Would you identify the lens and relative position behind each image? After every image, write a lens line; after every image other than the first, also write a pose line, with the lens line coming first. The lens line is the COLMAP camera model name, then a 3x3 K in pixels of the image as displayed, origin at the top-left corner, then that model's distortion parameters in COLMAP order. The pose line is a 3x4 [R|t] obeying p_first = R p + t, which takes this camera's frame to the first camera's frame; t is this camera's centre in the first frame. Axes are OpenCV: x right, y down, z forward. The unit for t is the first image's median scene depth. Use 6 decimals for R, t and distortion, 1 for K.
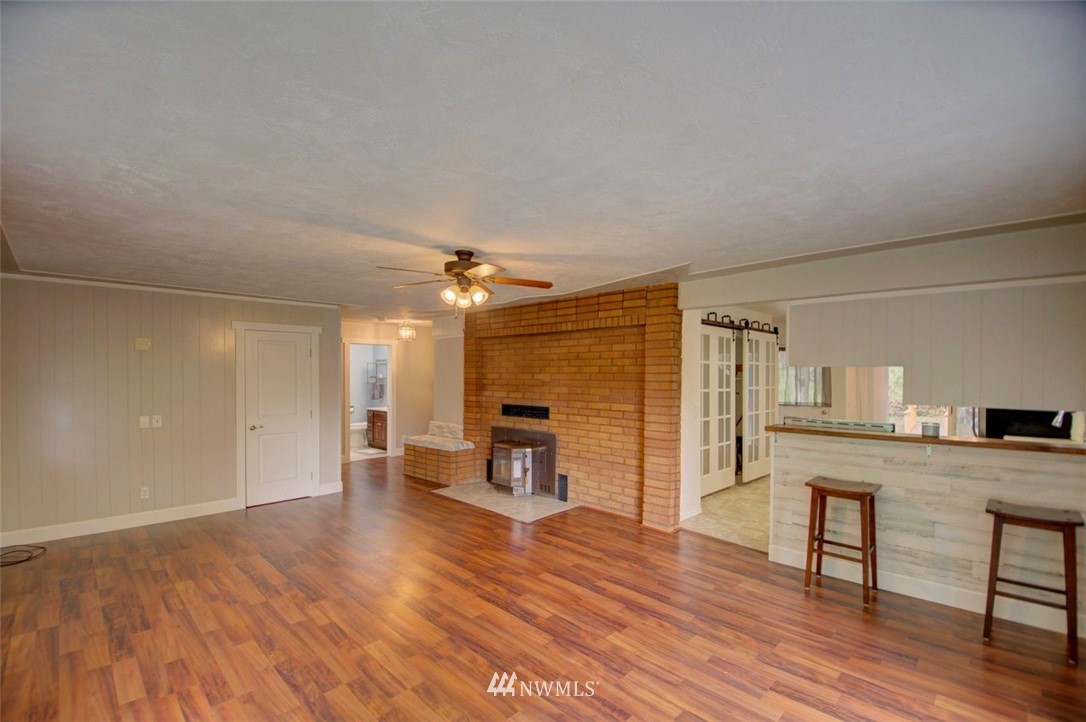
lens RADIAL K [[479.7, 0, 536.4], [0, 479.7, 380.1], [0, 0, 1]] dist [0.025913, -0.033670]
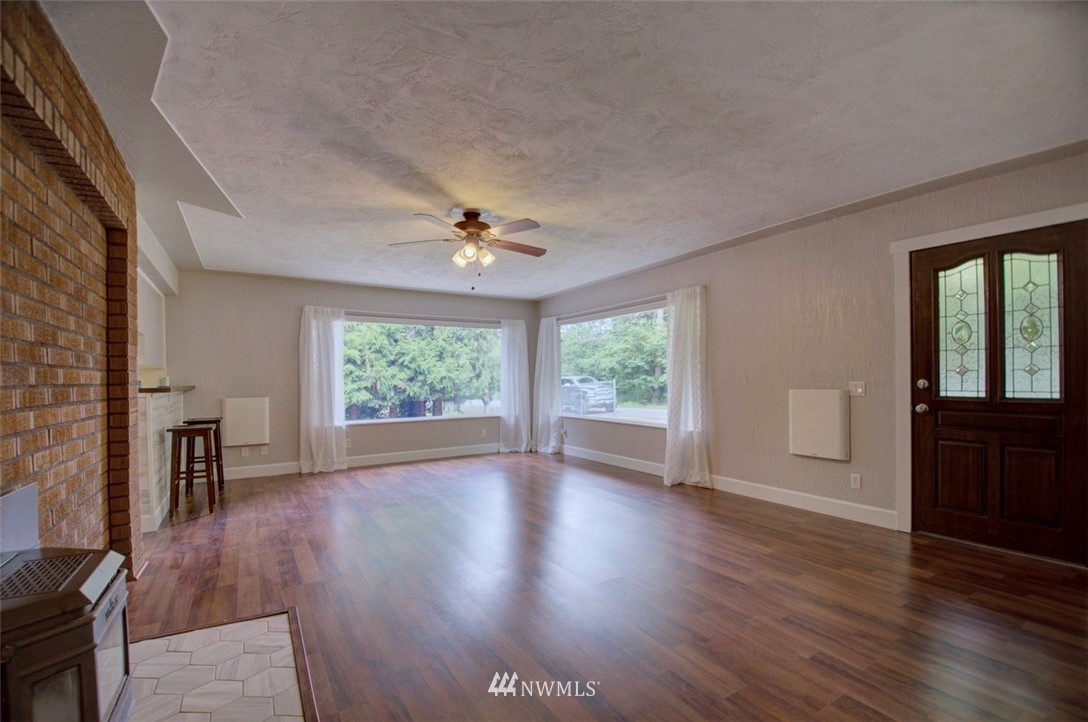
lens RADIAL K [[480.5, 0, 537.4], [0, 480.5, 380.2], [0, 0, 1]] dist [0.025913, -0.033670]
pose [[-0.977206, 0.008482, 0.212124, -0.584811], [0.011877, 0.999821, 0.014736, 0.095630], [-0.211961, 0.016919, -0.977132, 2.283963]]
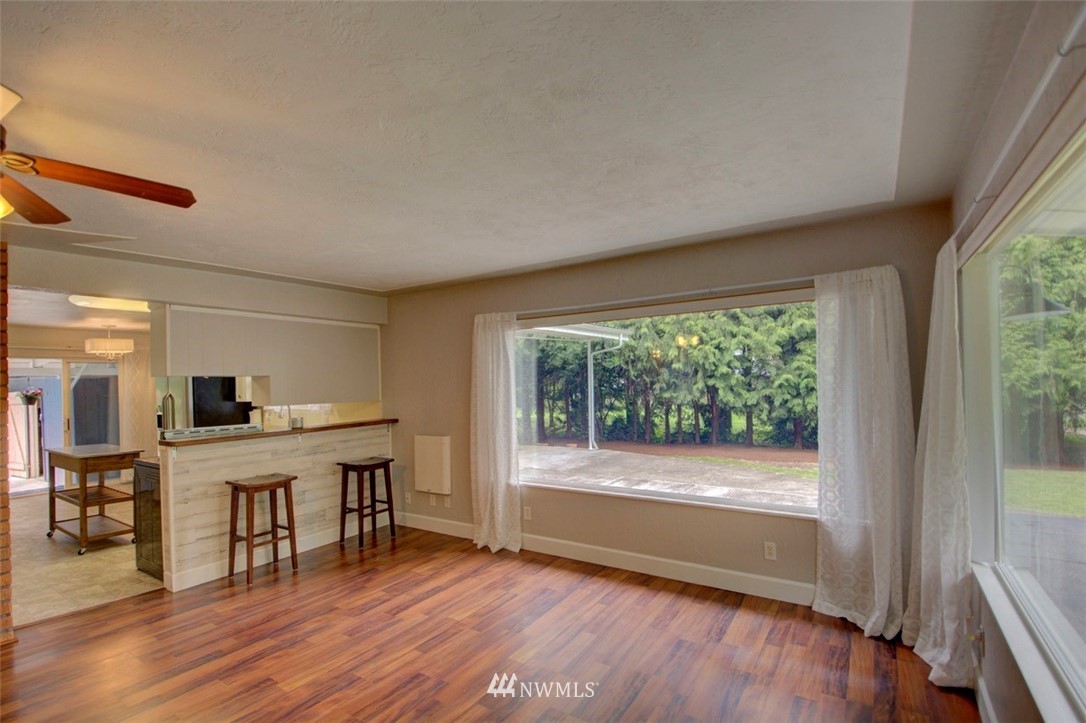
lens RADIAL K [[508.1, 0, 545.2], [0, 508.1, 376.8], [0, 0, 1]] dist [-0.030805, -0.001149]
pose [[-0.204807, 0.005165, 0.978789, -0.769970], [0.038293, 0.999263, 0.002740, -0.002815], [-0.978053, 0.038042, -0.204853, 0.680761]]
